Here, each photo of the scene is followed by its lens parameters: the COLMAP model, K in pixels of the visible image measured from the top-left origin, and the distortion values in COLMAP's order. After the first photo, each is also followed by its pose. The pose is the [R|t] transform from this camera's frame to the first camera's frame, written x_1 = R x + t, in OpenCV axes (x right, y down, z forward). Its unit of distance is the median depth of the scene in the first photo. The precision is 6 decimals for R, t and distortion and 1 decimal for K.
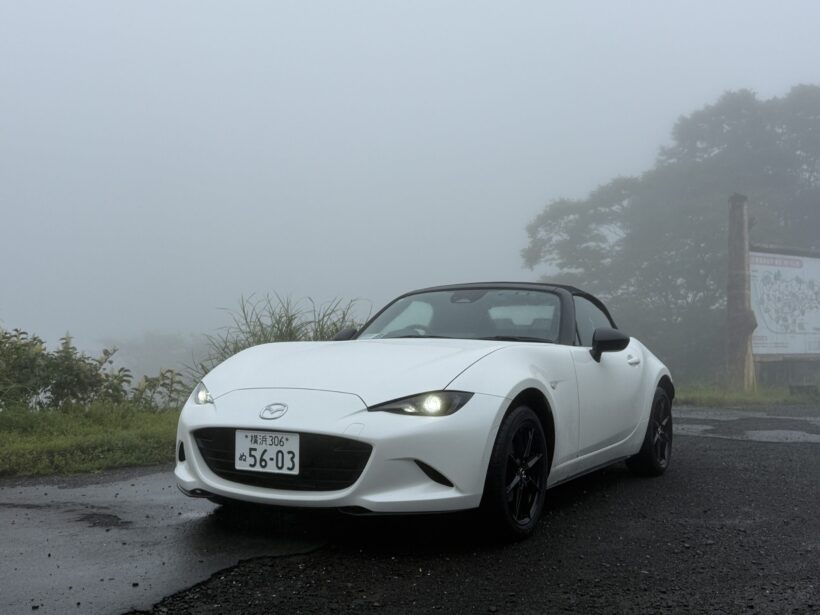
lens RADIAL K [[896.2, 0, 411.4], [0, 896.2, 315.5], [0, 0, 1]] dist [0.181435, -0.402879]
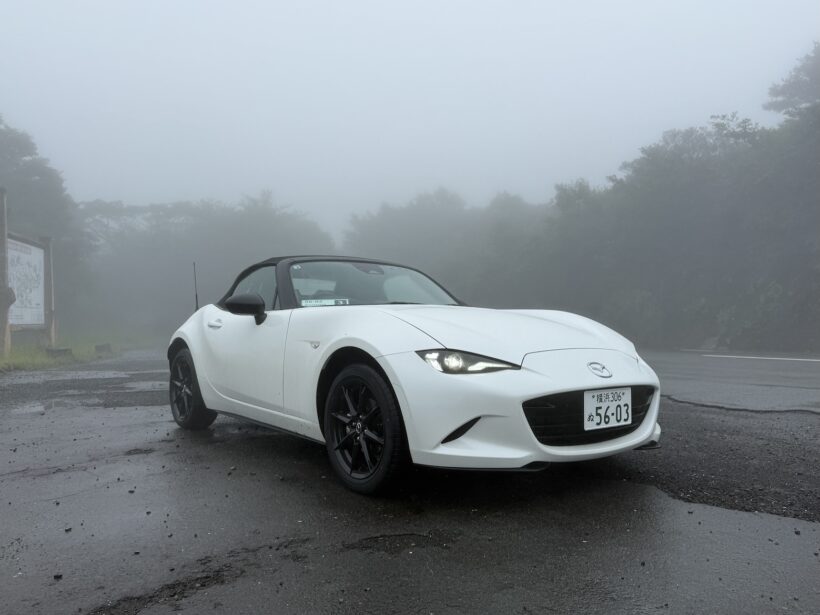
lens RADIAL K [[654.1, 0, 410.0], [0, 654.1, 307.5], [0, 0, 1]] dist [0.075105, -0.118260]
pose [[0.395277, 0.013063, 0.918469, -0.828179], [-0.026528, 0.999644, -0.002801, 0.035759], [-0.918179, -0.023258, 0.395483, 0.784987]]
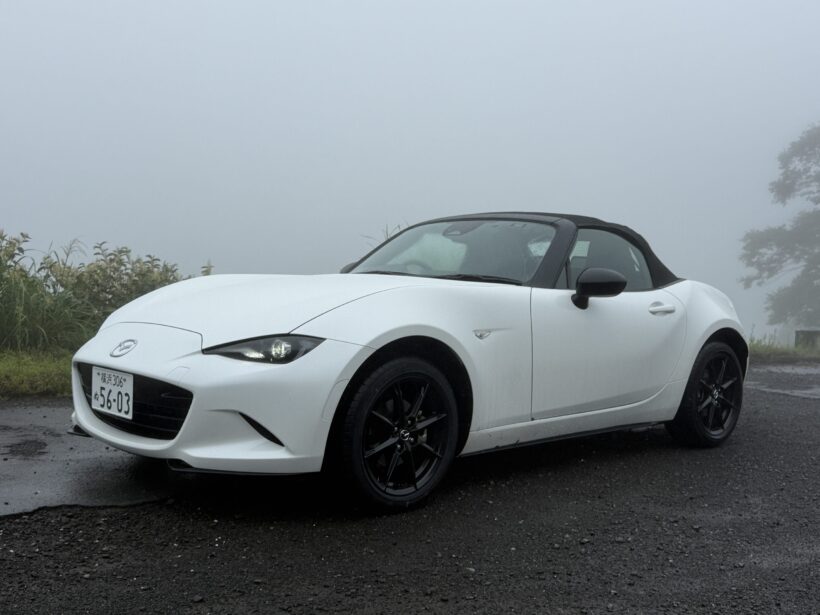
lens RADIAL K [[896.2, 0, 411.4], [0, 896.2, 315.5], [0, 0, 1]] dist [0.181435, -0.402879]
pose [[0.958038, 0.041042, -0.283689, 0.331943], [-0.021031, 0.997093, 0.073228, 0.000624], [0.285870, -0.064189, 0.956116, 0.185700]]
